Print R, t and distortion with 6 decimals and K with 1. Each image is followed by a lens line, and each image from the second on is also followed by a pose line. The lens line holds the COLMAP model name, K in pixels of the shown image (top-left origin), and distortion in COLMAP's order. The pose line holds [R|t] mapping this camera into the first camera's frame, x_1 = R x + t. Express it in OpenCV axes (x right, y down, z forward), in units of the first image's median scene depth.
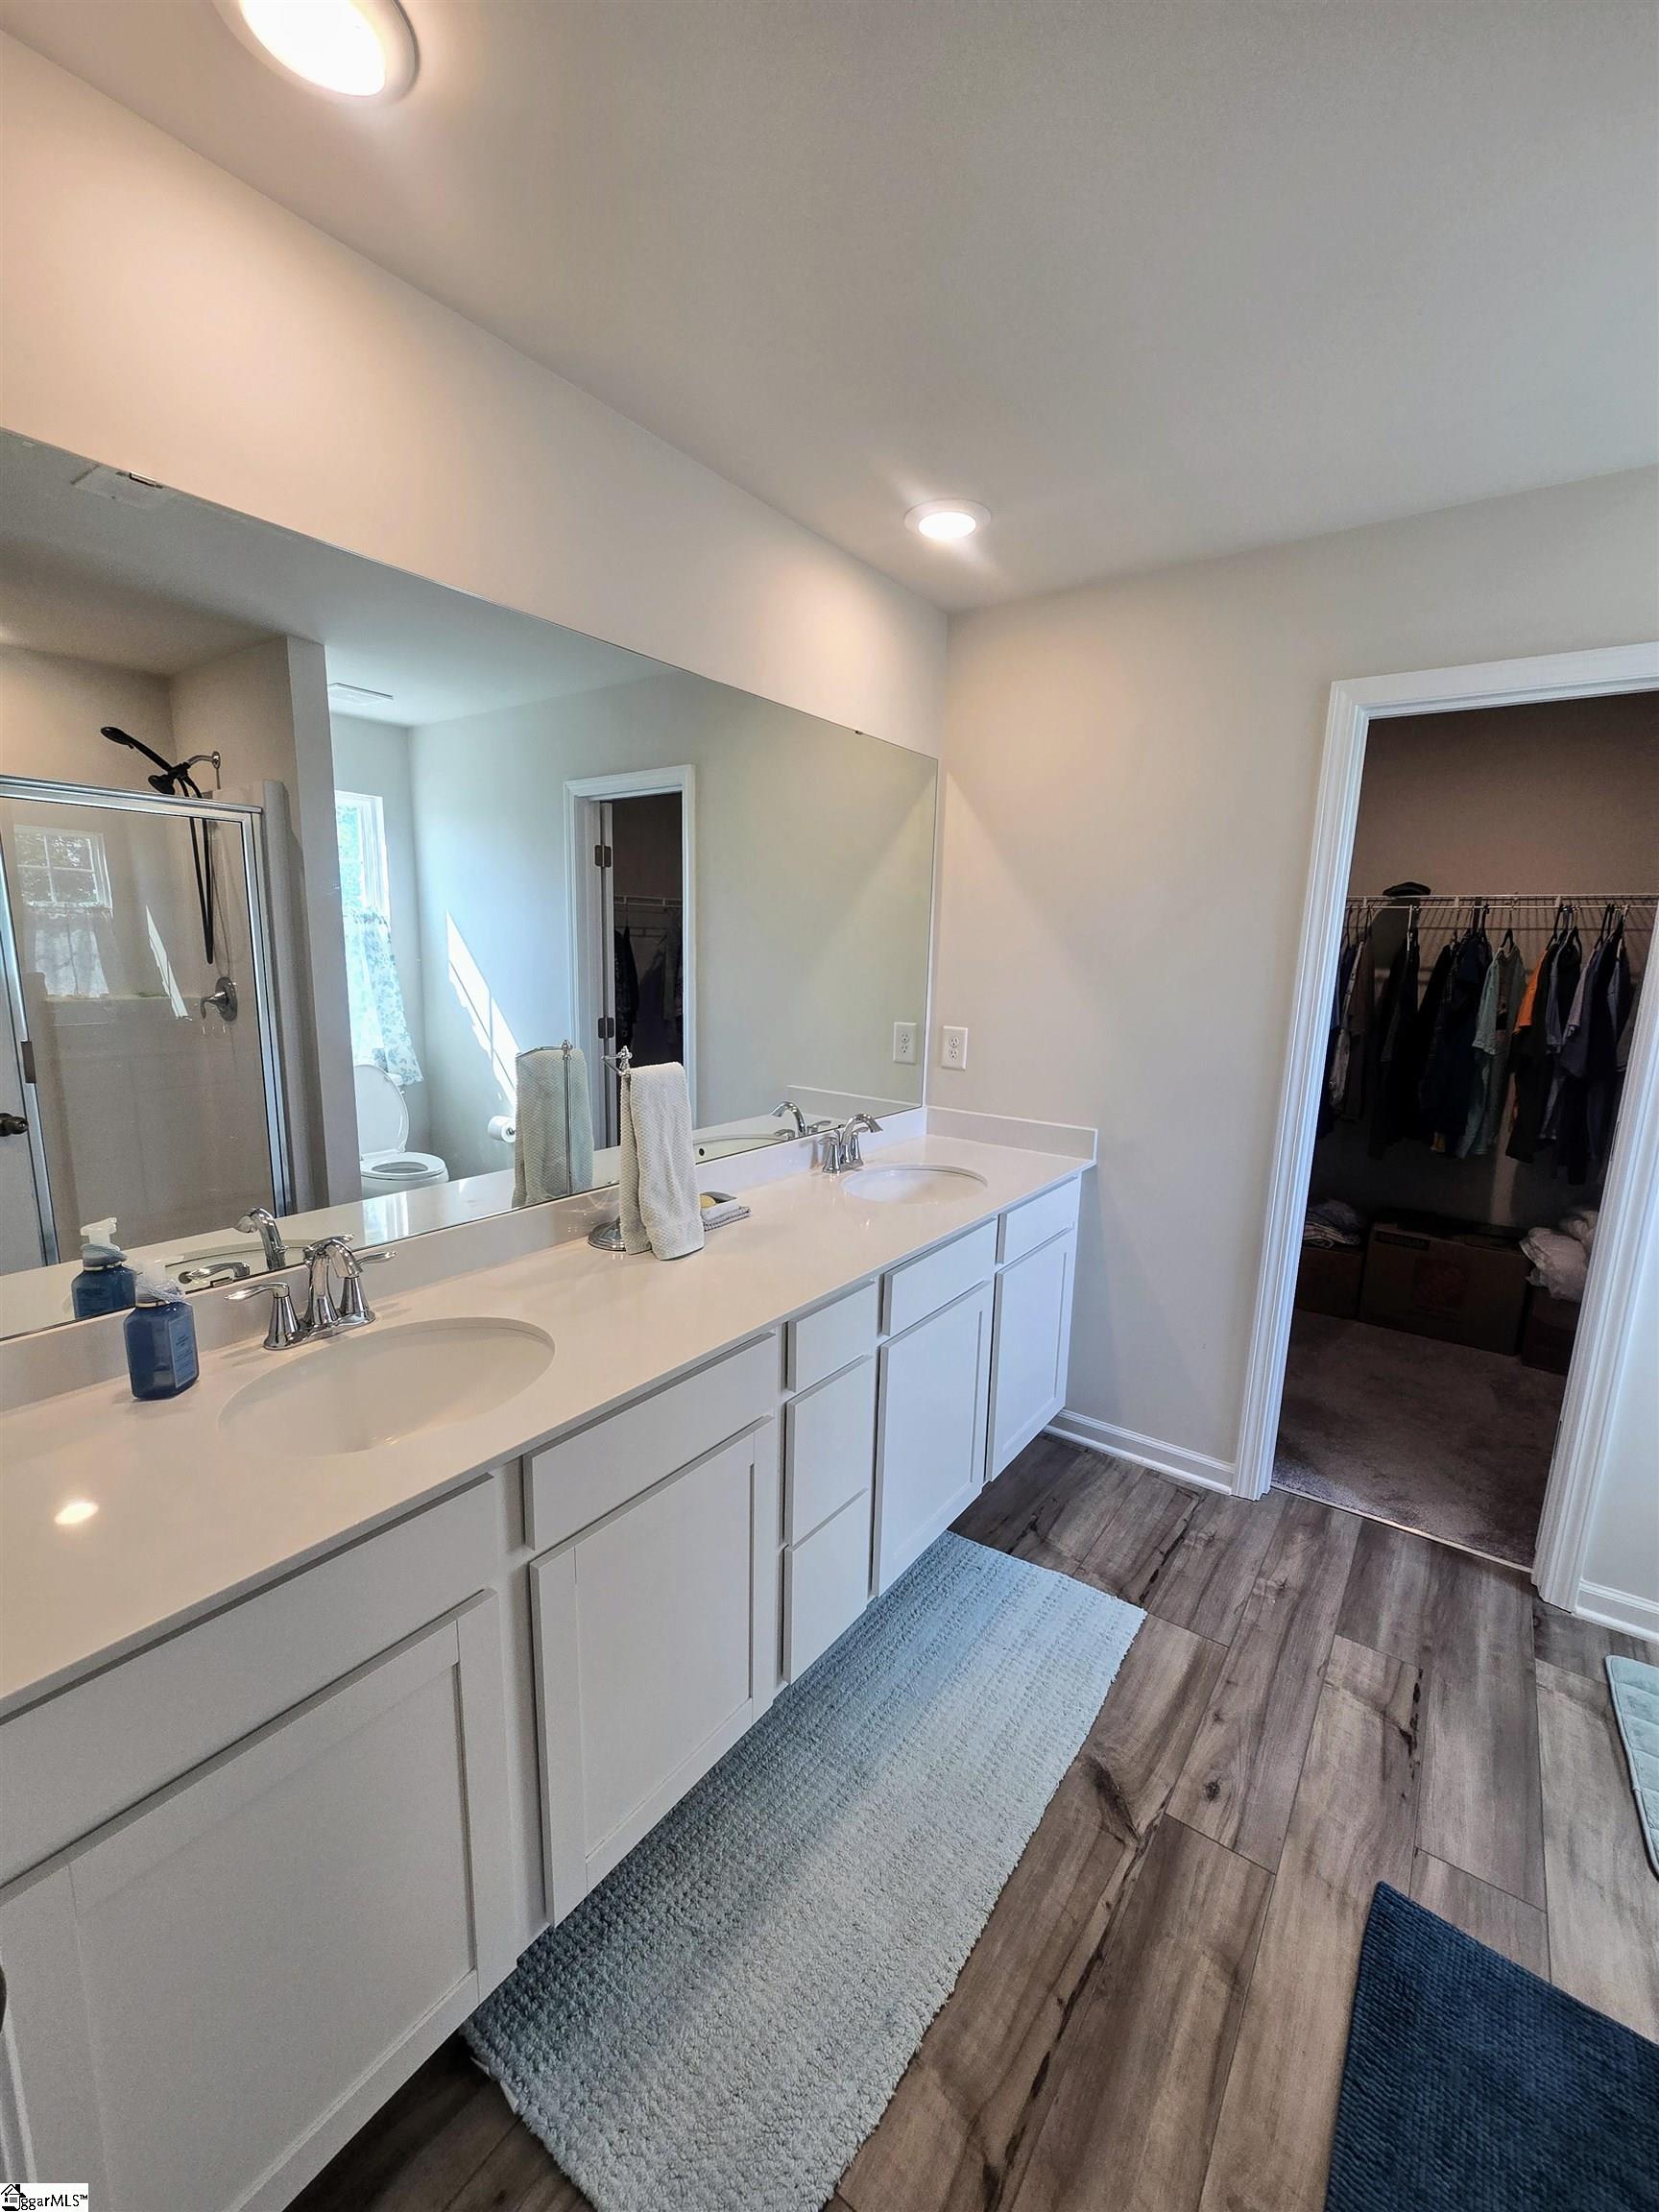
lens RADIAL K [[912.4, 0, 846.5], [0, 912.4, 1118.1], [0, 0, 1]] dist [0.003885, 0.001166]
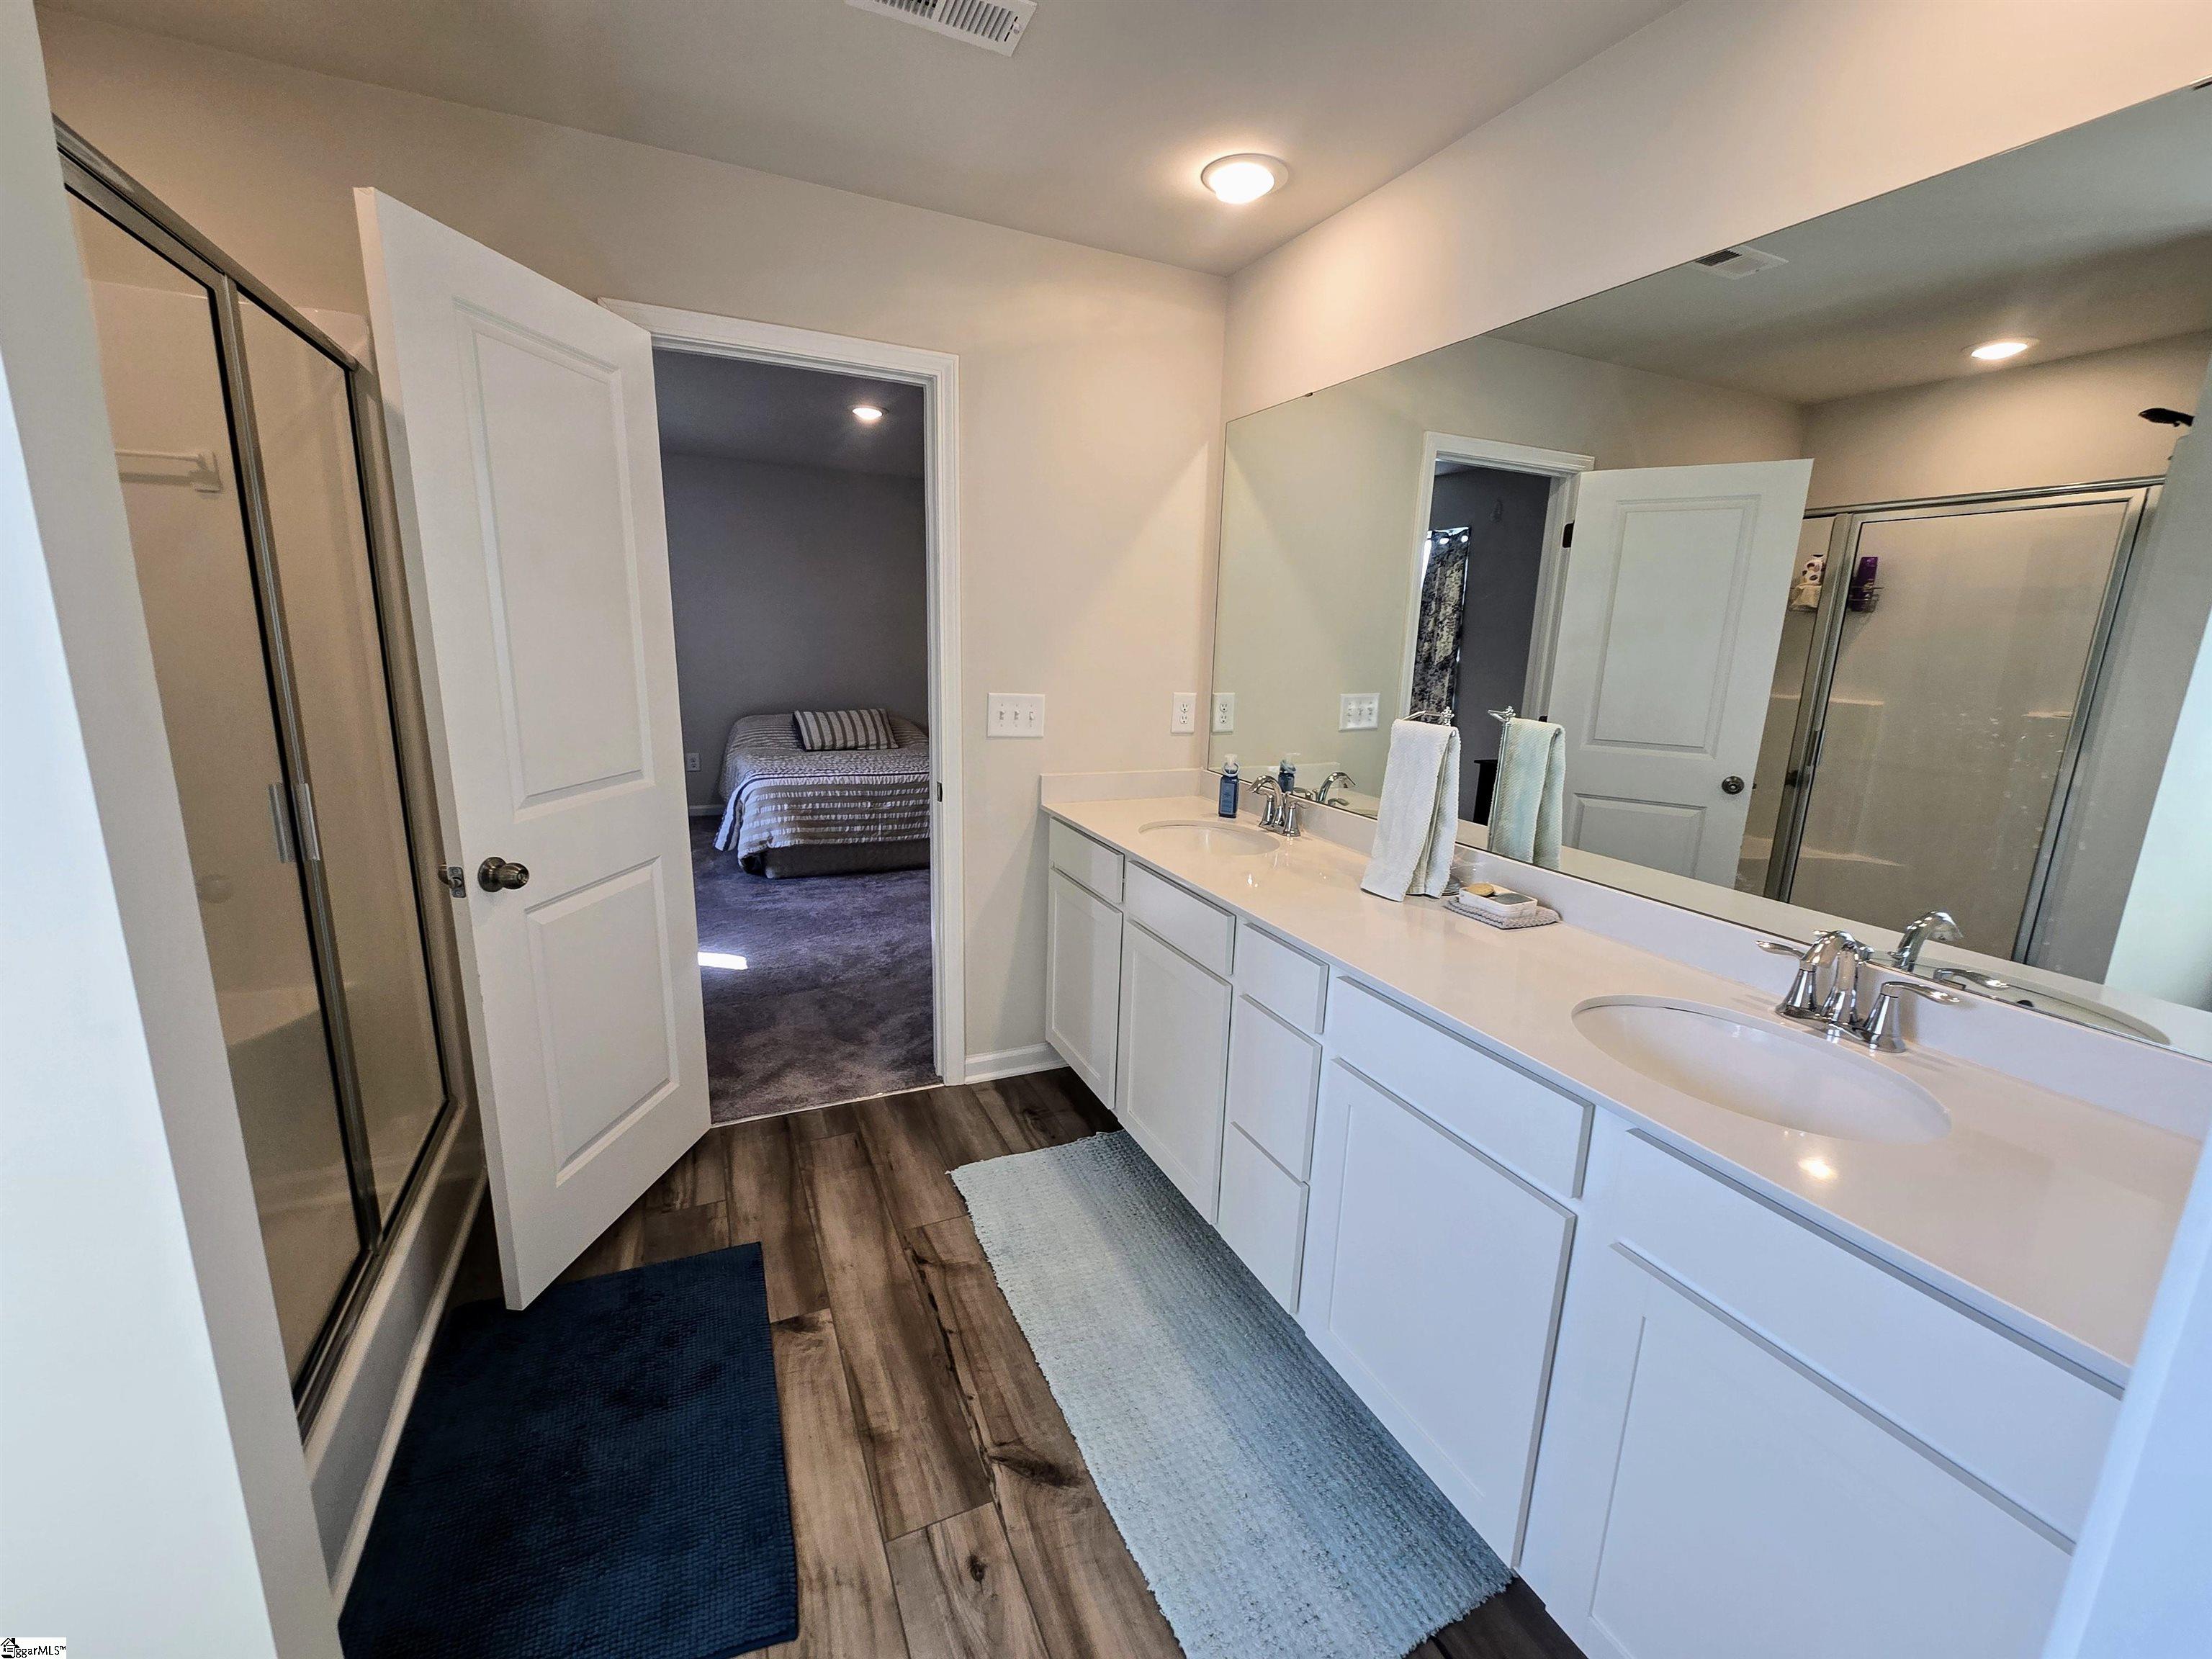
lens RADIAL K [[912.4, 0, 1104.5], [0, 912.4, 822.1], [0, 0, 1]] dist [0.003885, 0.001166]
pose [[-0.498597, 0.144720, -0.854668, 1.081808], [-0.200015, 0.940151, 0.275880, -0.200881], [0.843442, 0.308499, -0.439811, 1.407214]]
